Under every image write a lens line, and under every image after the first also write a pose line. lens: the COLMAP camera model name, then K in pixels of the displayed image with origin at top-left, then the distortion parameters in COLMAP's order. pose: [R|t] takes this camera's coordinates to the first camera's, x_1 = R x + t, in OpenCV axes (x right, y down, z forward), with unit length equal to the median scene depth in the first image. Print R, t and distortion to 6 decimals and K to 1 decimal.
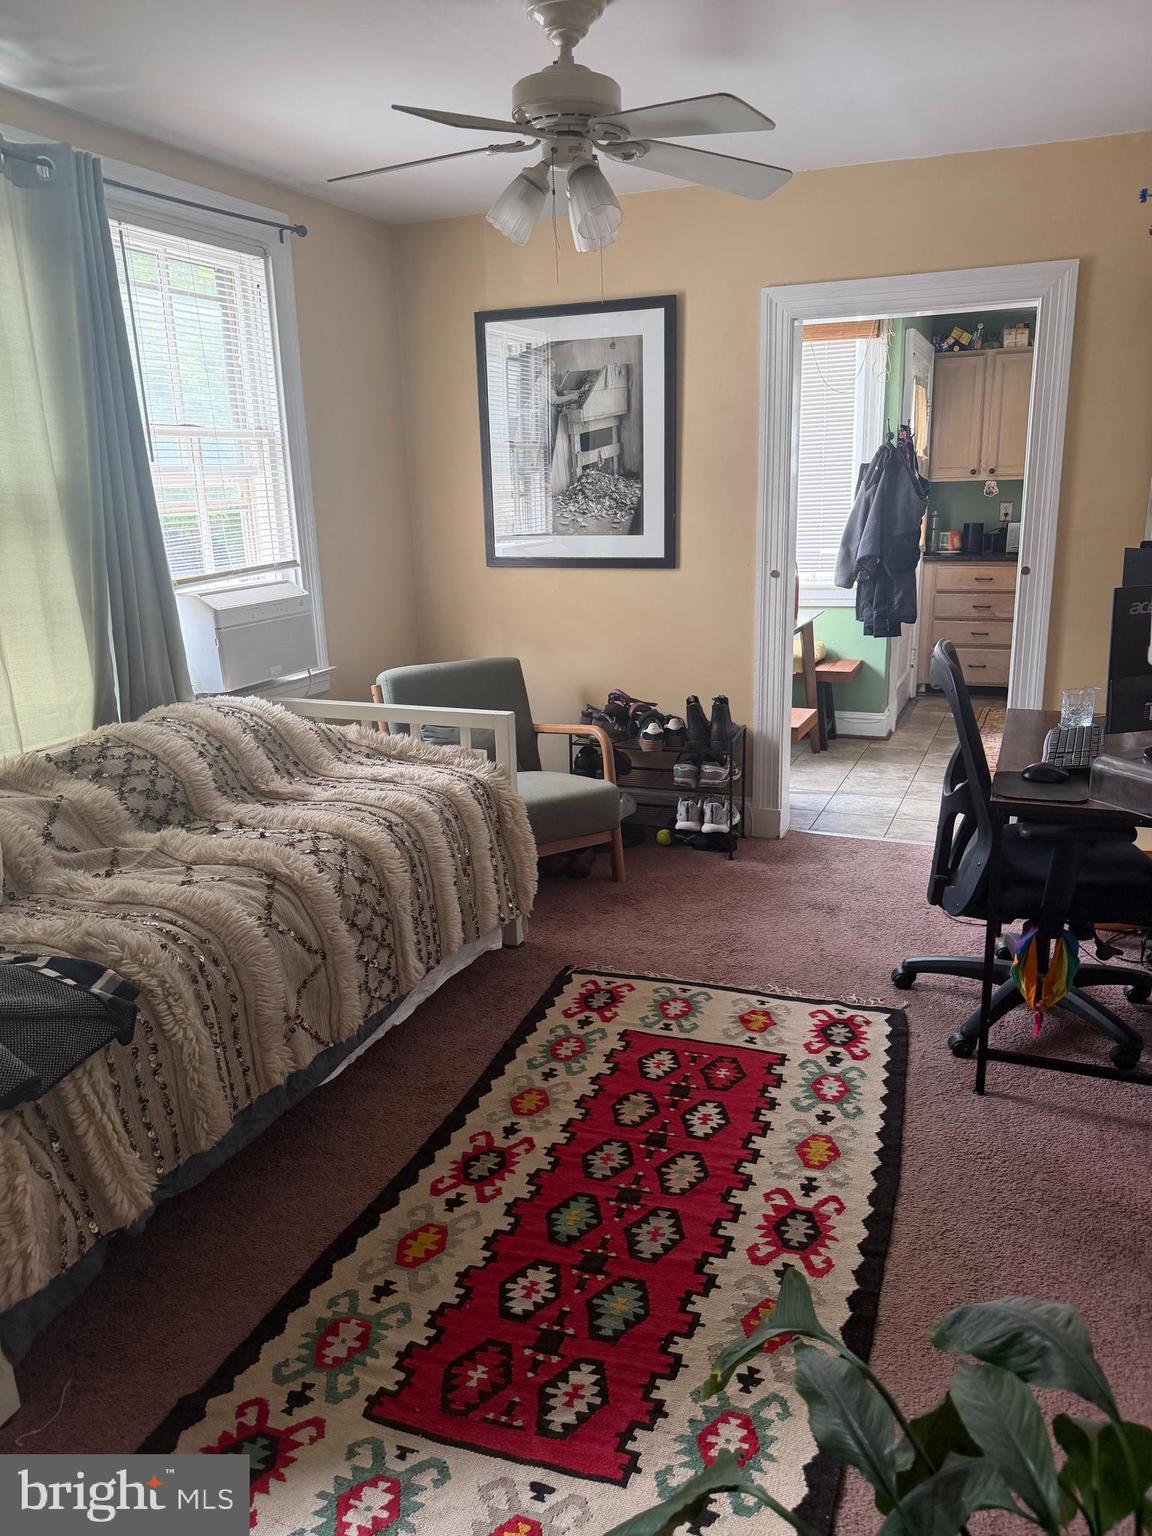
lens RADIAL K [[1082.0, 0, 576.1], [0, 1082.0, 774.0], [0, 0, 1]] dist [0.141429, -0.263496]
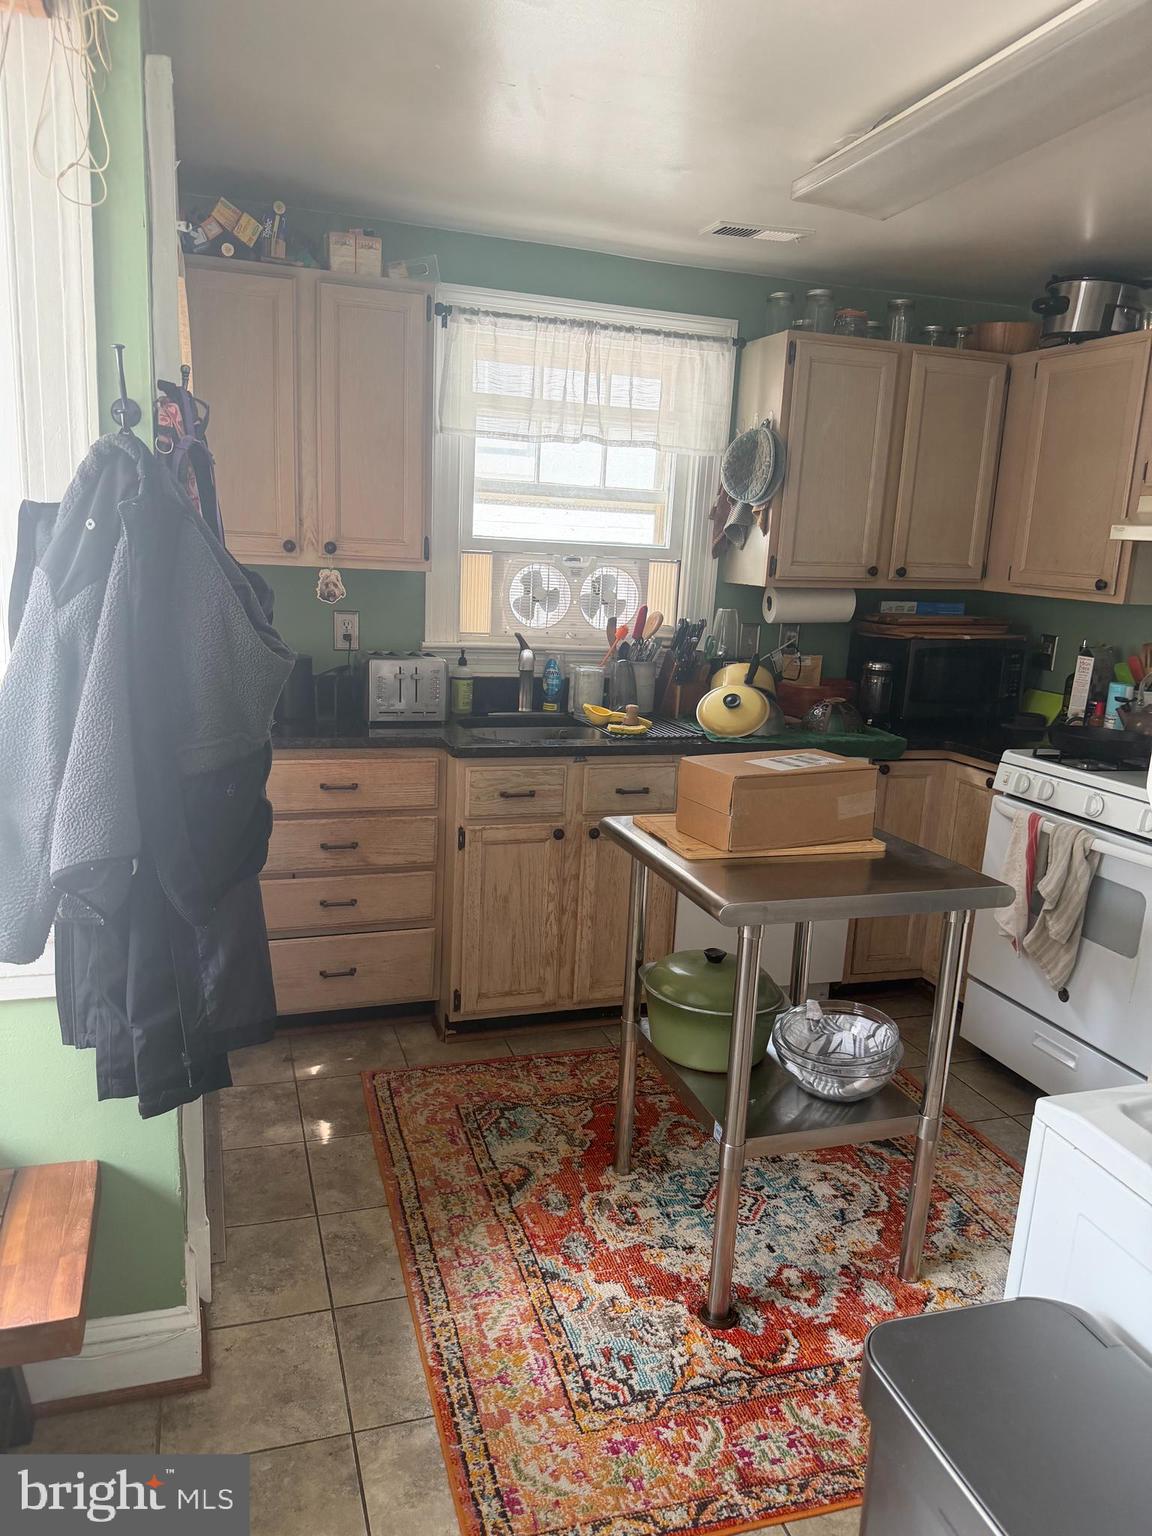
lens RADIAL K [[1082.0, 0, 576.1], [0, 1082.0, 774.0], [0, 0, 1]] dist [0.141429, -0.263496]
pose [[0.742831, -0.073420, 0.665441, 0.151584], [0.103106, 0.994656, -0.005354, -0.173553], [-0.661492, 0.072588, 0.746431, 0.618775]]
